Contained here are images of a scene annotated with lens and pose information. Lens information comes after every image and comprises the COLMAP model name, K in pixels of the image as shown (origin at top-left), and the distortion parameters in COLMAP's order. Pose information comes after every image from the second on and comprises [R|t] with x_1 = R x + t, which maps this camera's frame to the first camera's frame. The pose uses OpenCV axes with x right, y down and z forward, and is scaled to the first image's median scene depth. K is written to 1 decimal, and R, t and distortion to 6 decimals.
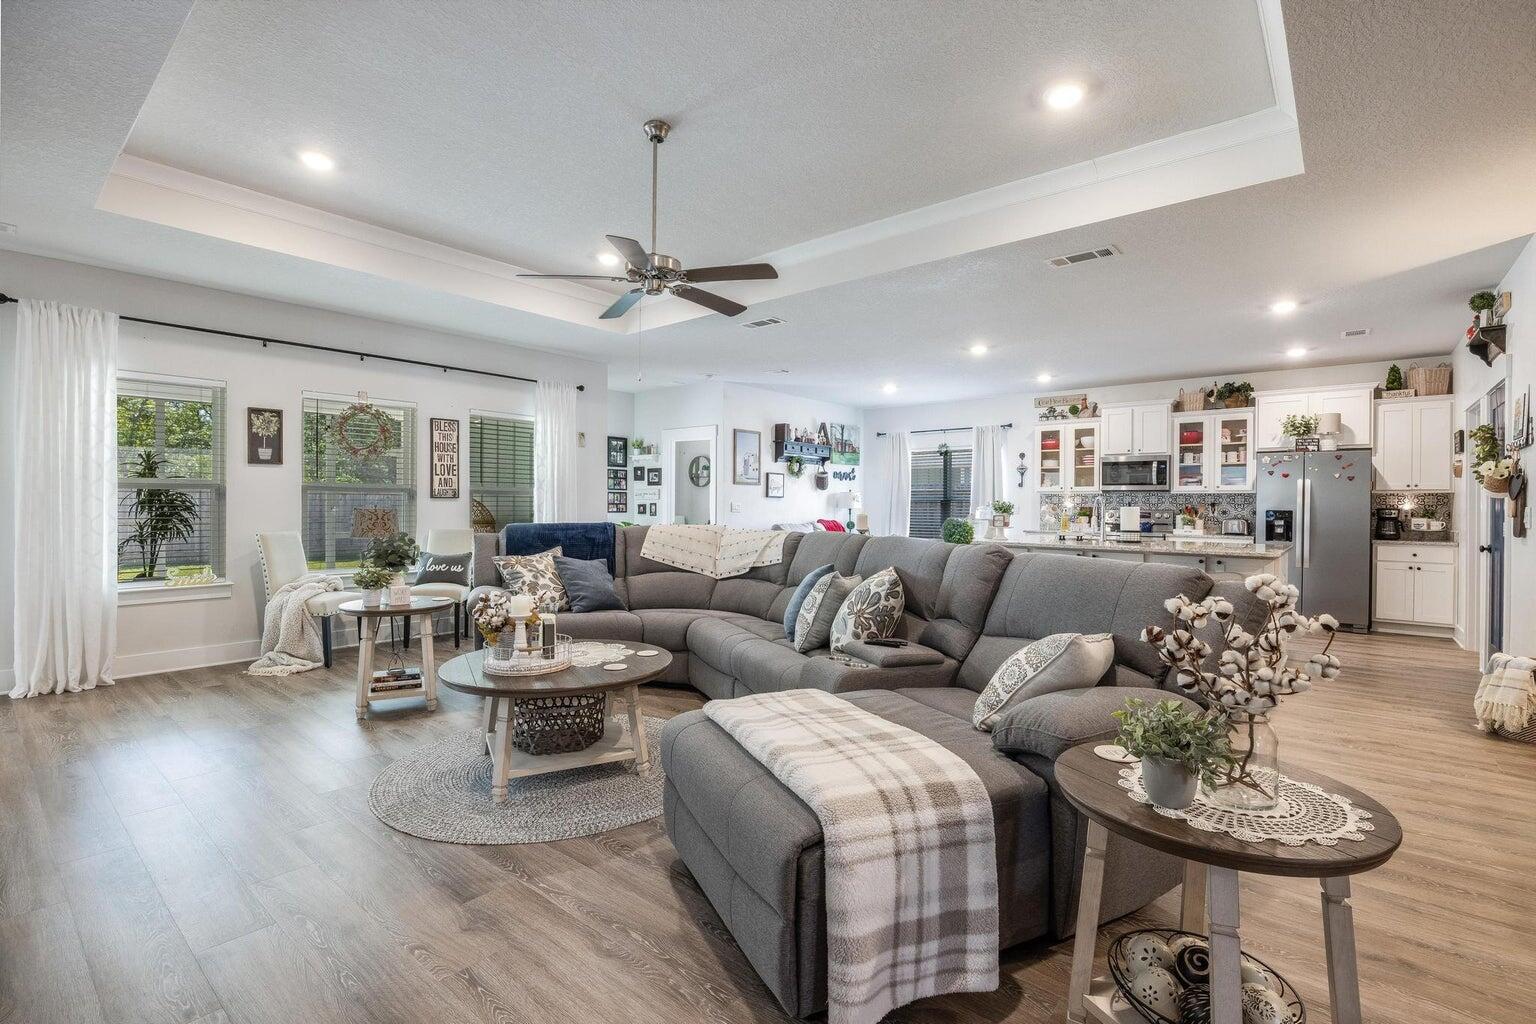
lens RADIAL K [[706.3, 0, 774.7], [0, 706.3, 508.1], [0, 0, 1]] dist [-0.001367, -0.000083]
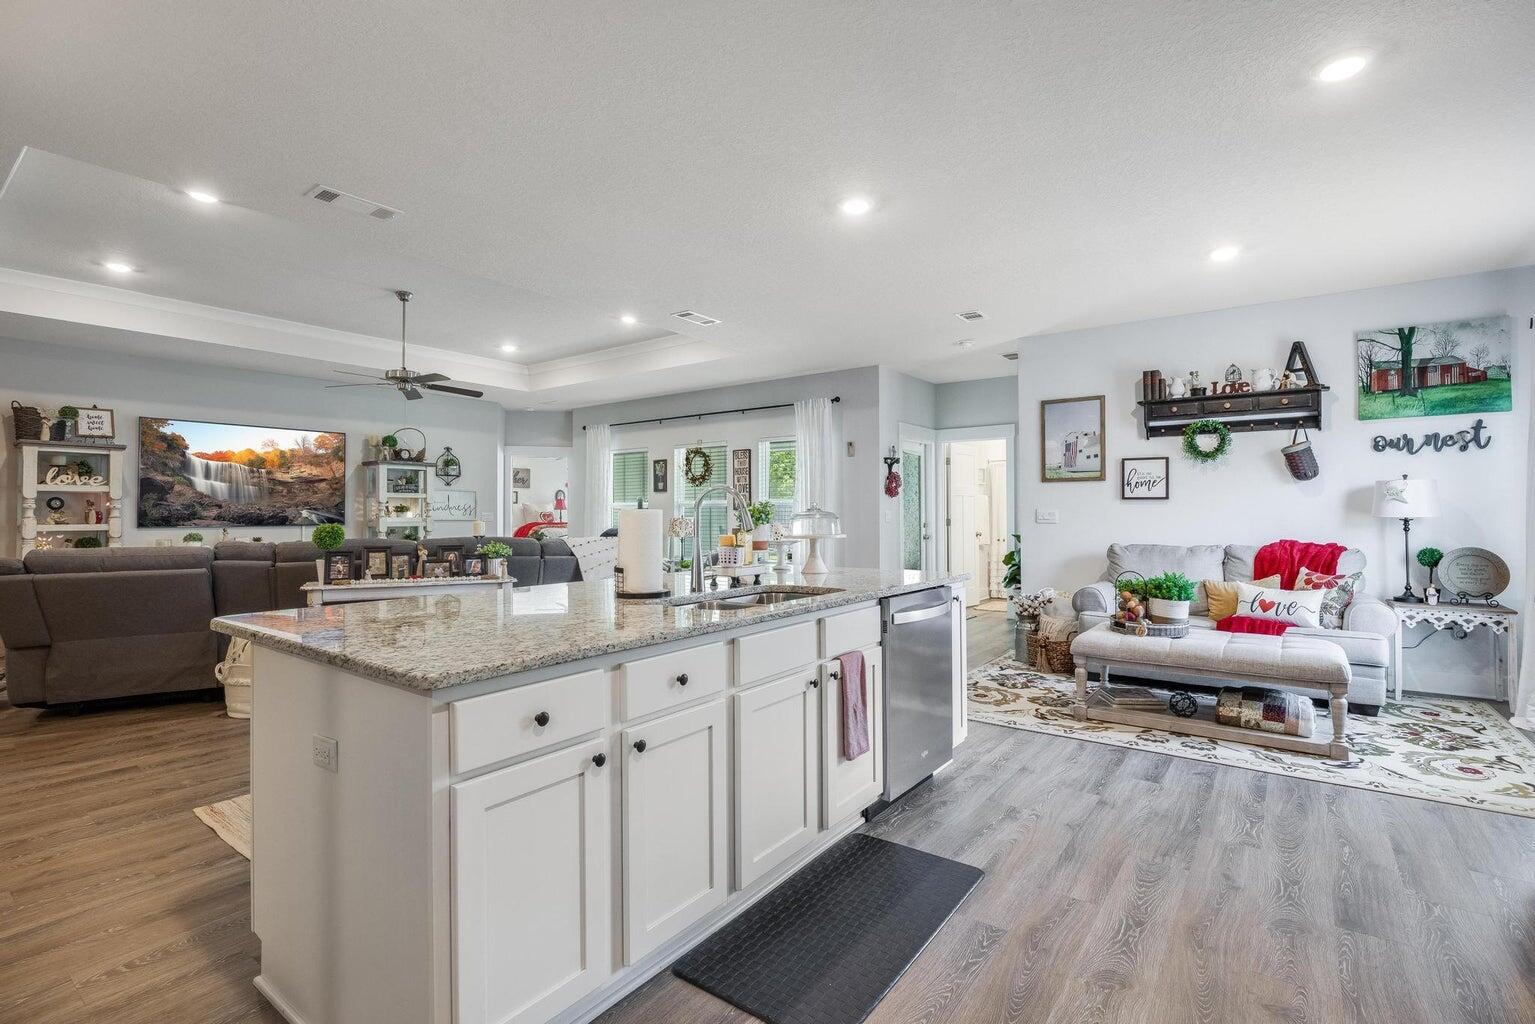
lens RADIAL K [[713.4, 0, 767.1], [0, 713.4, 505.0], [0, 0, 1]] dist [-0.017912, -0.000610]
pose [[0.050450, -0.018133, -0.998562, 0.690924], [-0.000536, 0.999835, -0.018184, 0.000925], [0.998726, 0.001452, 0.050432, 0.785114]]
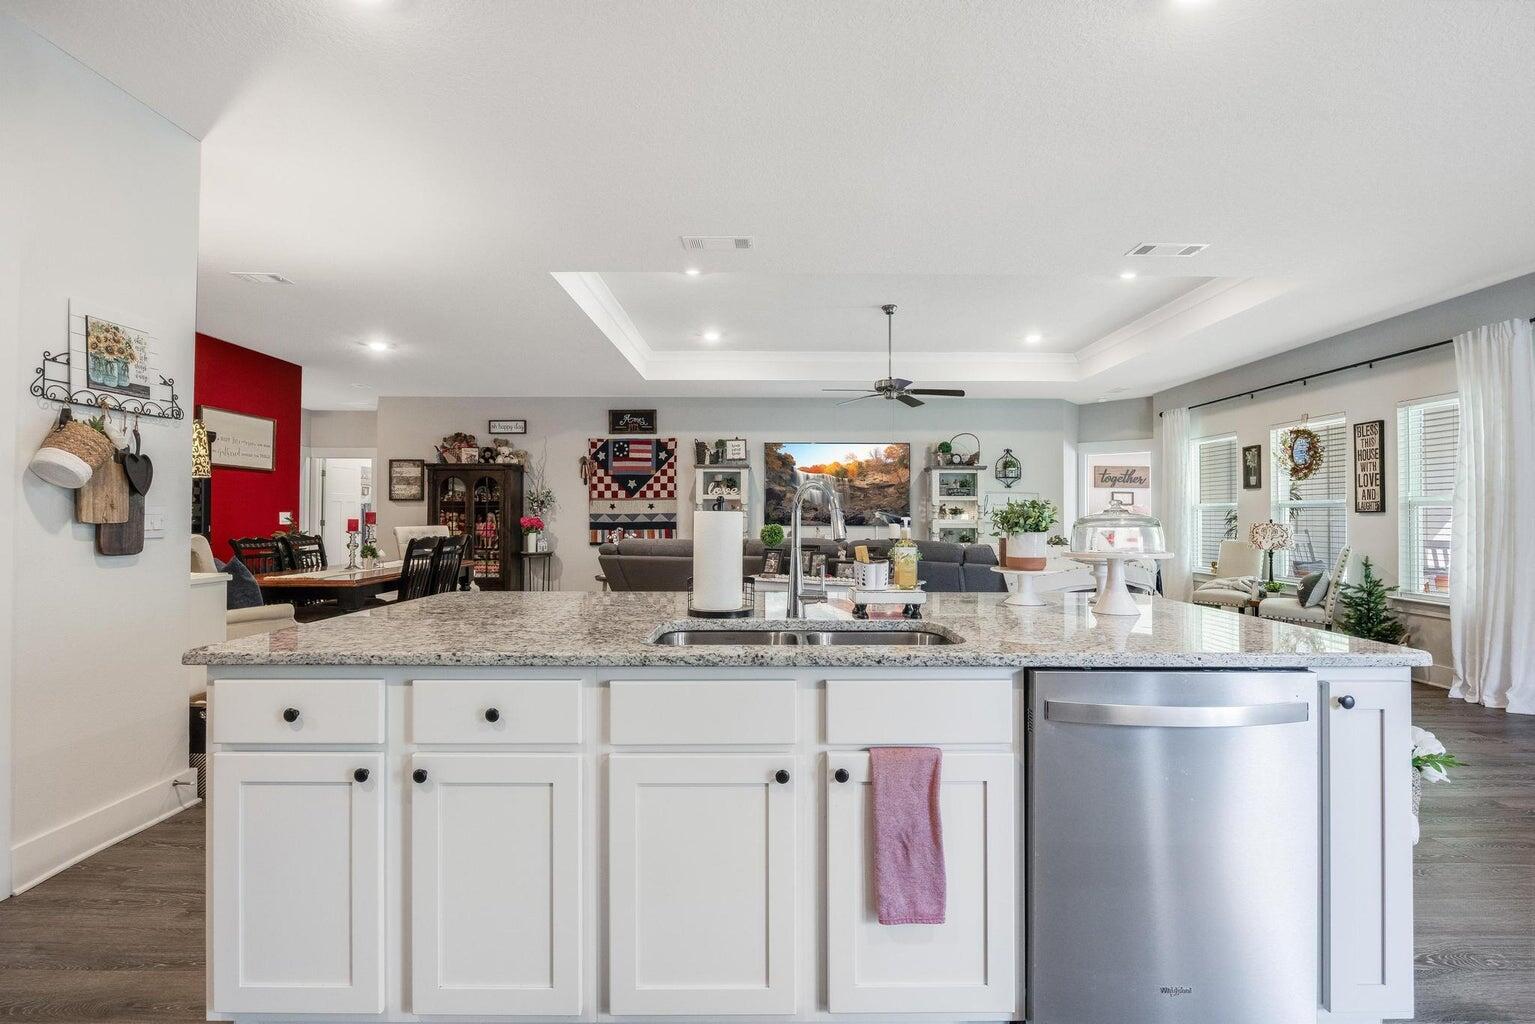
lens RADIAL K [[705.9, 0, 774.2], [0, 705.9, 508.1], [0, 0, 1]] dist [-0.001367, -0.000083]
pose [[-0.770654, -0.015296, -0.637070, 0.524267], [-0.010209, 0.999880, -0.011656, -0.001345], [0.637172, -0.002479, -0.770718, 0.963919]]
